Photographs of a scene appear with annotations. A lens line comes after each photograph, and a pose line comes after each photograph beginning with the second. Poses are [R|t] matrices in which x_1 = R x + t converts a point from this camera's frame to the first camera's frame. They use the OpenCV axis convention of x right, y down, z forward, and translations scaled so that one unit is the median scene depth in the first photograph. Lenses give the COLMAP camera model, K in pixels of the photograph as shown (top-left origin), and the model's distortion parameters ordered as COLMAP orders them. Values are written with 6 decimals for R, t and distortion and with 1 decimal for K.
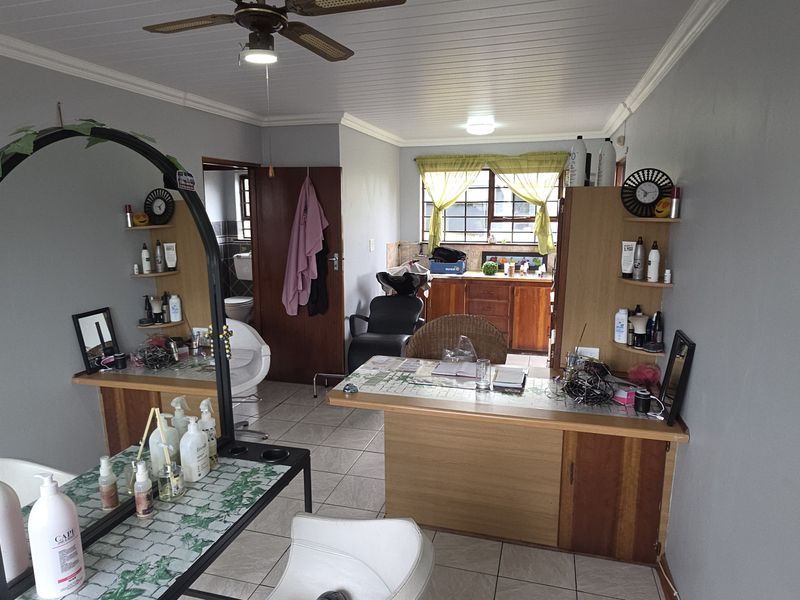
lens RADIAL K [[516.0, 0, 394.8], [0, 516.0, 302.3], [0, 0, 1]] dist [-0.002588, 0.000914]
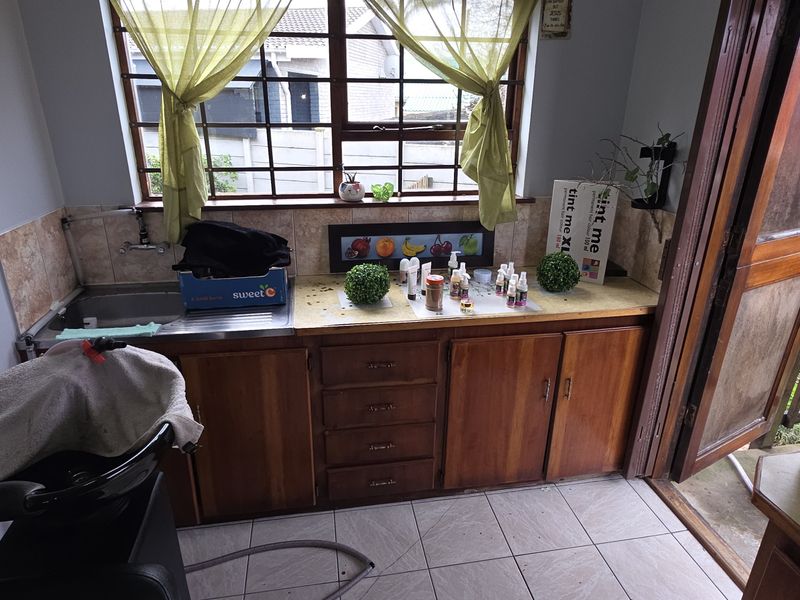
lens RADIAL K [[516.0, 0, 394.8], [0, 516.0, 302.3], [0, 0, 1]] dist [-0.002588, 0.000914]
pose [[0.898047, -0.152534, 0.412606, 0.055659], [0.066708, 0.974332, 0.215004, -0.124655], [-0.434811, -0.165560, 0.885172, 0.672237]]
